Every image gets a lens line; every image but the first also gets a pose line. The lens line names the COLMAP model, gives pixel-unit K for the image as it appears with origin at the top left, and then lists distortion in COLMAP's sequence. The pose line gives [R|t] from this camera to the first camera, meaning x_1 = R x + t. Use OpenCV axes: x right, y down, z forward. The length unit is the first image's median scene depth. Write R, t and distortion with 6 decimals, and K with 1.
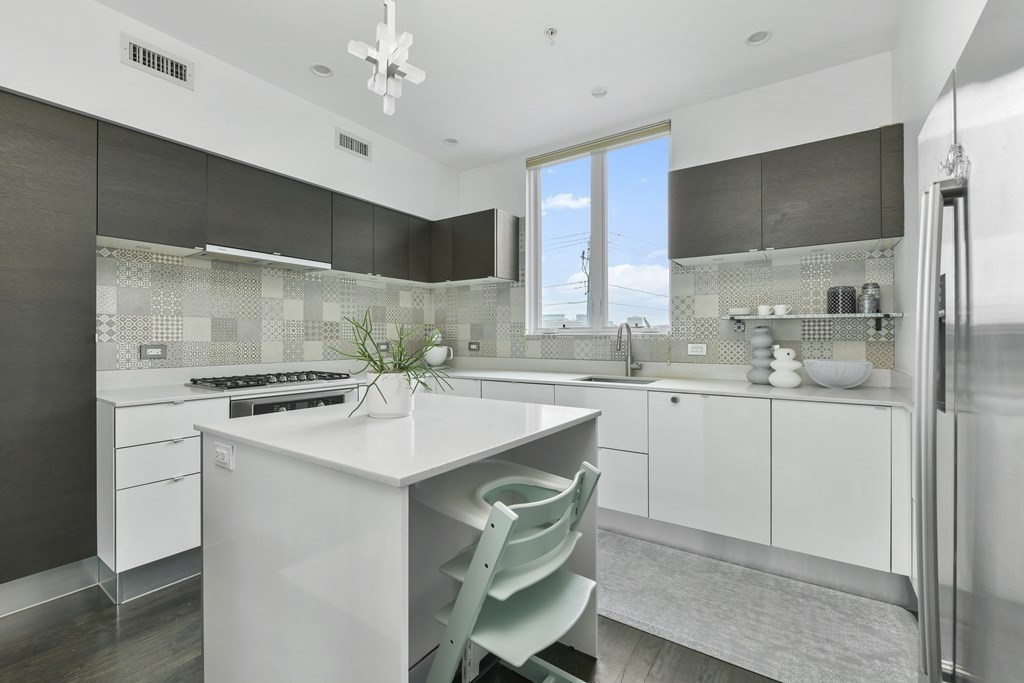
lens RADIAL K [[435.0, 0, 515.3], [0, 435.0, 337.2], [0, 0, 1]] dist [-0.005409, -0.000557]
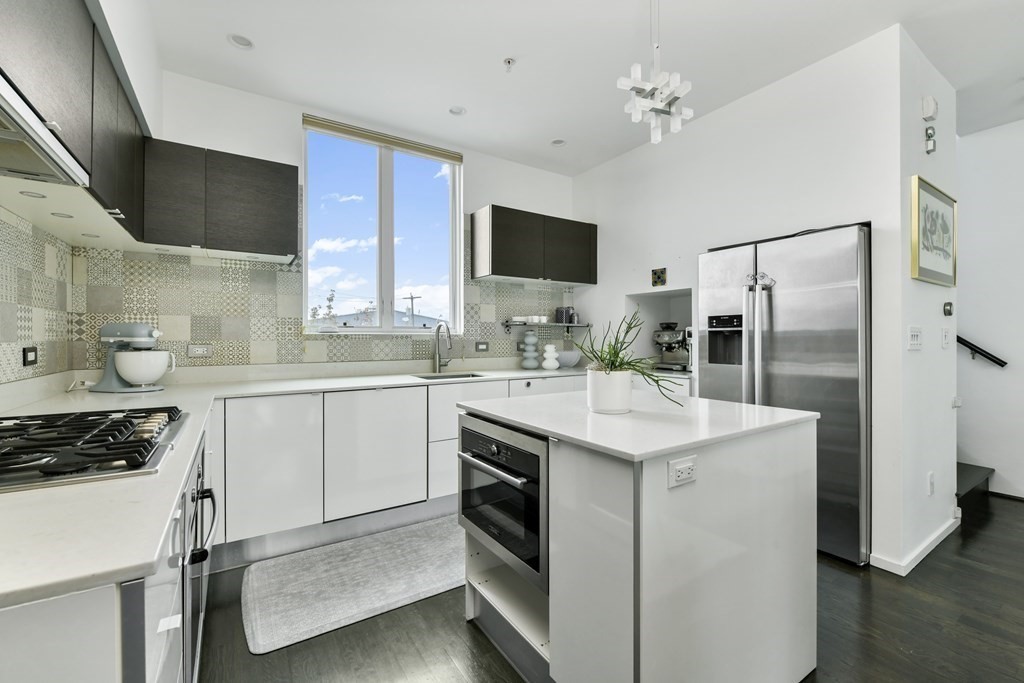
lens RADIAL K [[429.4, 0, 517.1], [0, 429.4, 340.3], [0, 0, 1]] dist [-0.005680, -0.000773]
pose [[0.380662, -0.004599, 0.924703, -0.688547], [-0.002366, 0.999980, 0.005947, 0.001274], [-0.924711, -0.004451, 0.380643, 0.420328]]
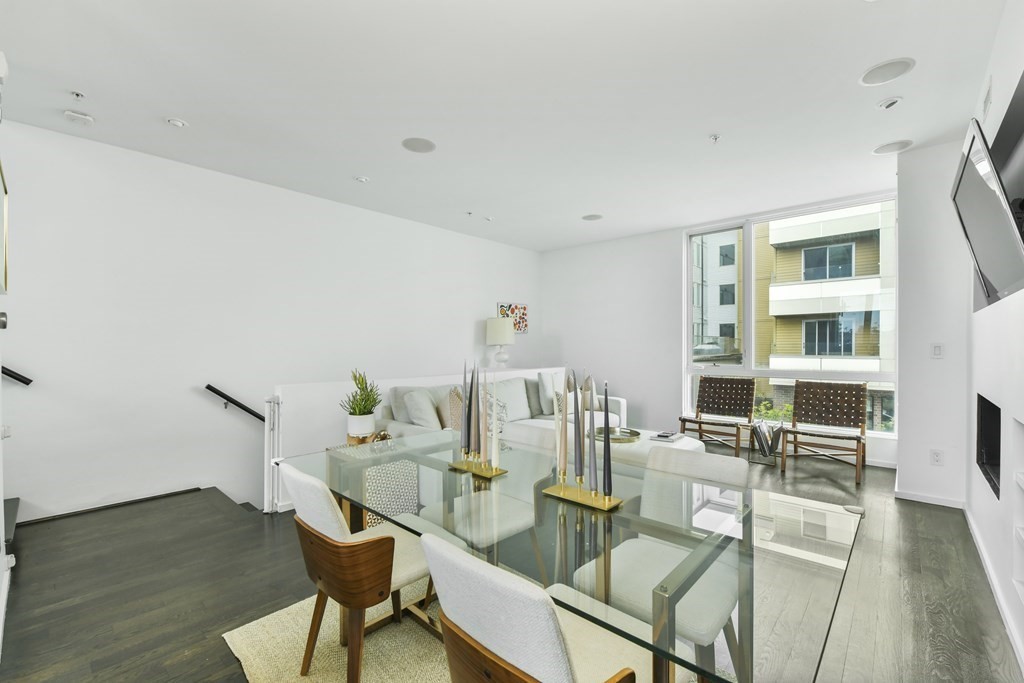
lens RADIAL K [[434.2, 0, 513.8], [0, 434.2, 348.7], [0, 0, 1]] dist [-0.007248, -0.000276]
pose [[-0.990799, 0.004063, 0.135281, -0.501185], [0.004225, 0.999991, 0.000910, -0.008883], [-0.135276, 0.001473, -0.990807, 0.538542]]
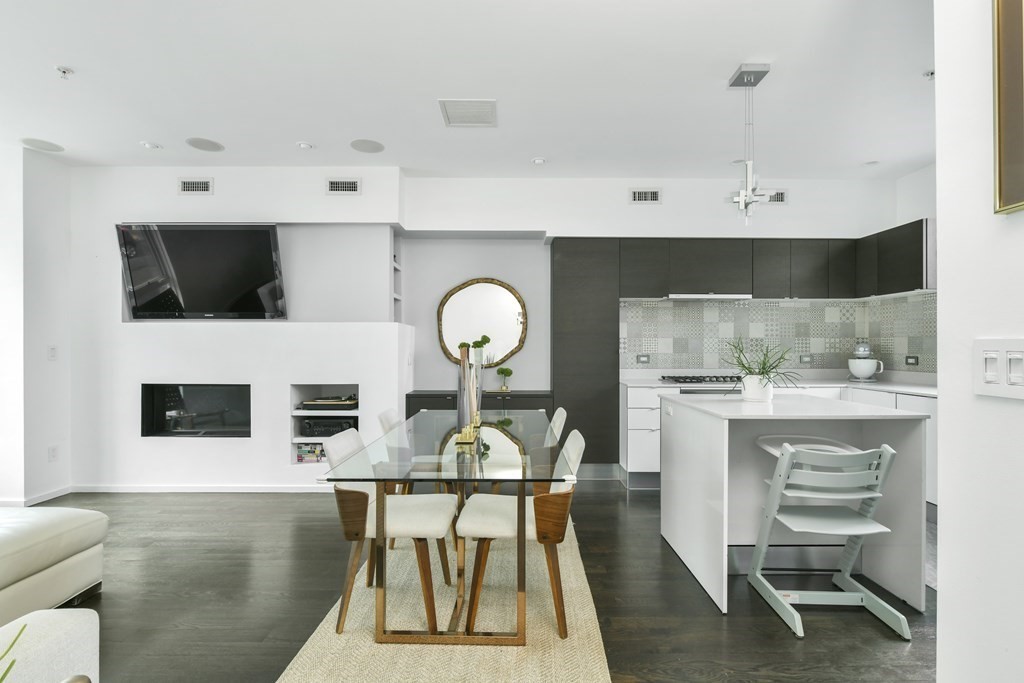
lens RADIAL K [[467.7, 0, 517.4], [0, 467.7, 346.7], [0, 0, 1]] dist [-0.005085, -0.000205]
pose [[0.569973, 0.001094, -0.821663, 0.338122], [0.000776, 0.999998, 0.001870, -0.015767], [0.821663, -0.001704, 0.569971, -0.391742]]
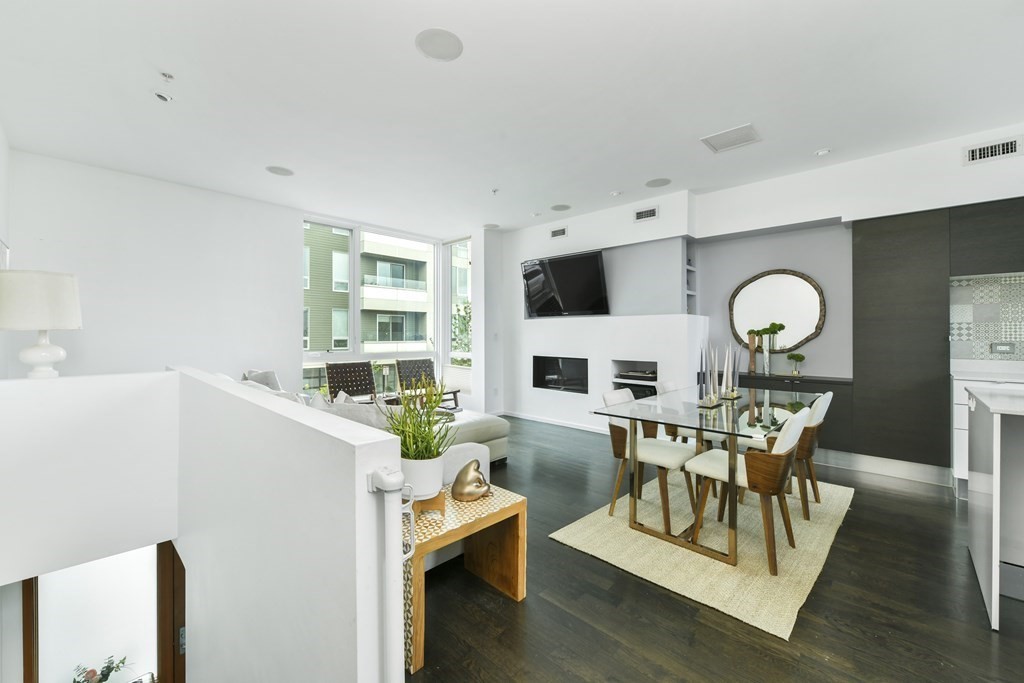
lens RADIAL K [[410.6, 0, 515.9], [0, 410.6, 332.5], [0, 0, 1]] dist [-0.006702, -0.000231]
pose [[-0.158585, -0.002189, -0.987343, 0.591500], [0.002649, 0.999993, -0.002642, -0.014648], [0.987342, -0.003034, -0.158578, -0.283663]]
